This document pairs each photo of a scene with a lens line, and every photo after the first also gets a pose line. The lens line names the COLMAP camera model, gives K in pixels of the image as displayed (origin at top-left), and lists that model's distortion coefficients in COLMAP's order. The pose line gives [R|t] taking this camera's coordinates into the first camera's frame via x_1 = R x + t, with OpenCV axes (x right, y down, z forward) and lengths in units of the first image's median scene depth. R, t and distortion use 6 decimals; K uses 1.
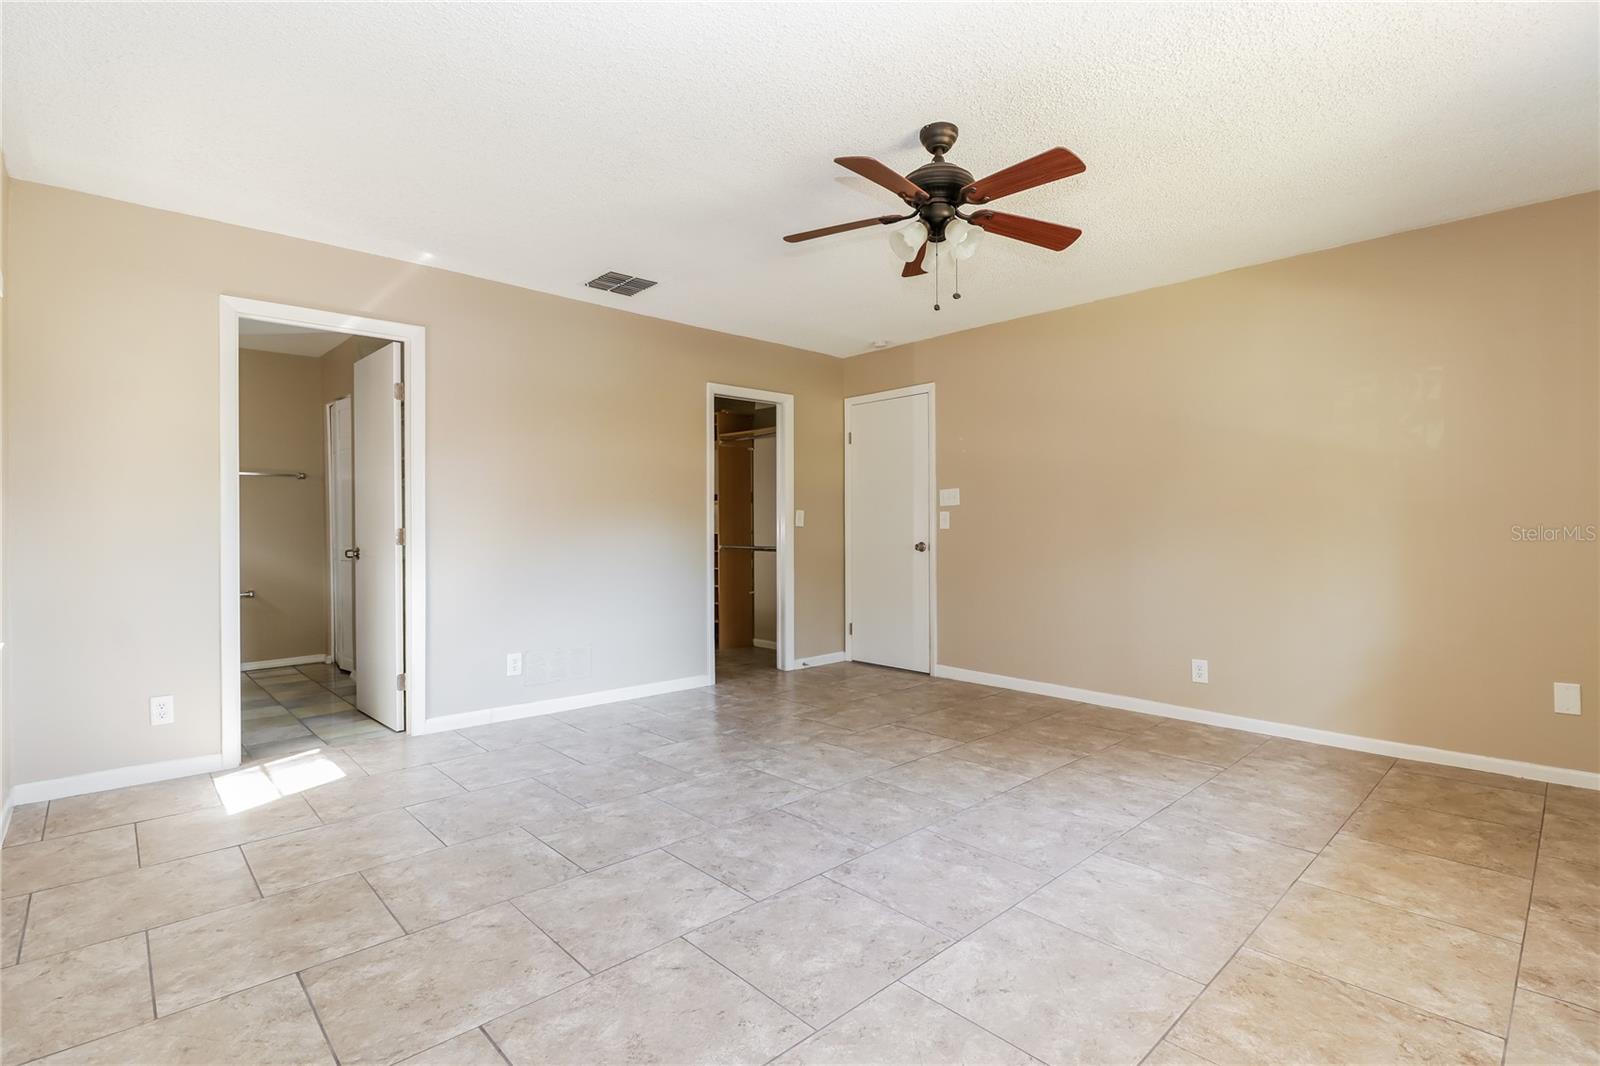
lens RADIAL K [[751.9, 0, 803.7], [0, 751.9, 529.4], [0, 0, 1]] dist [0.003995, -0.006982]
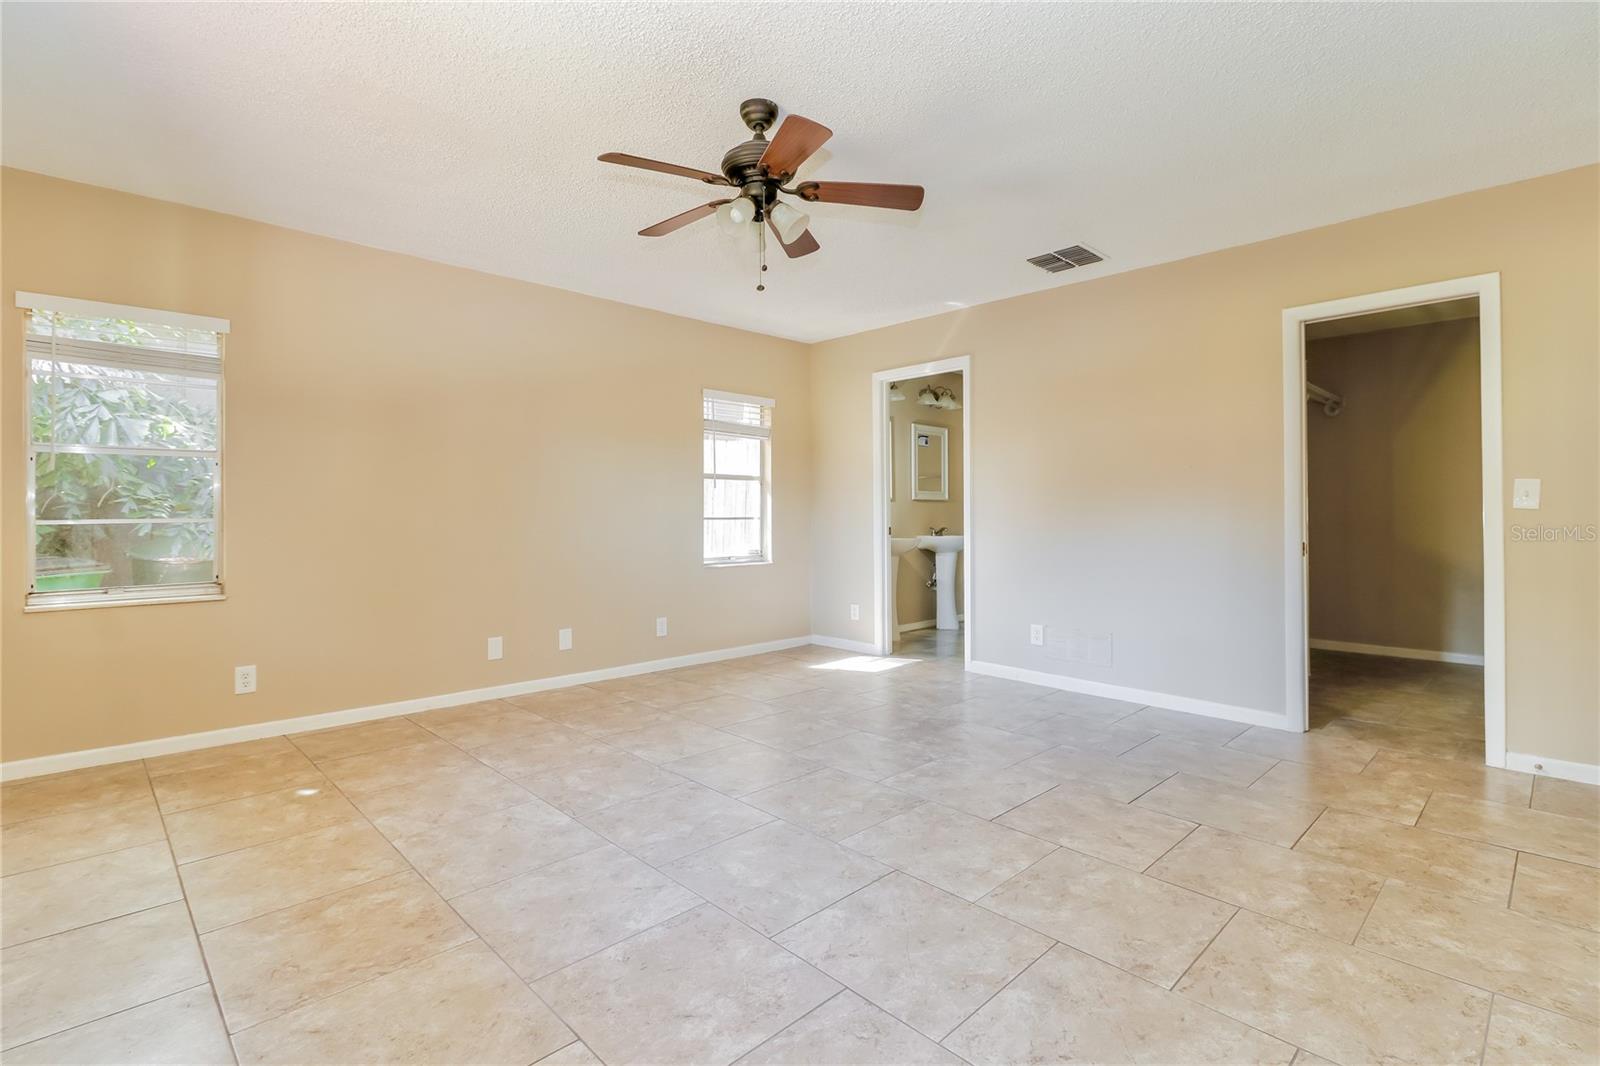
lens RADIAL K [[751.9, 0, 806.6], [0, 751.9, 519.9], [0, 0, 1]] dist [0.003995, -0.006982]
pose [[0.017592, 0.011360, -0.999781, 1.030248], [-0.006626, 0.999915, 0.011245, 0.000068], [0.999823, 0.006426, 0.017666, 0.927828]]
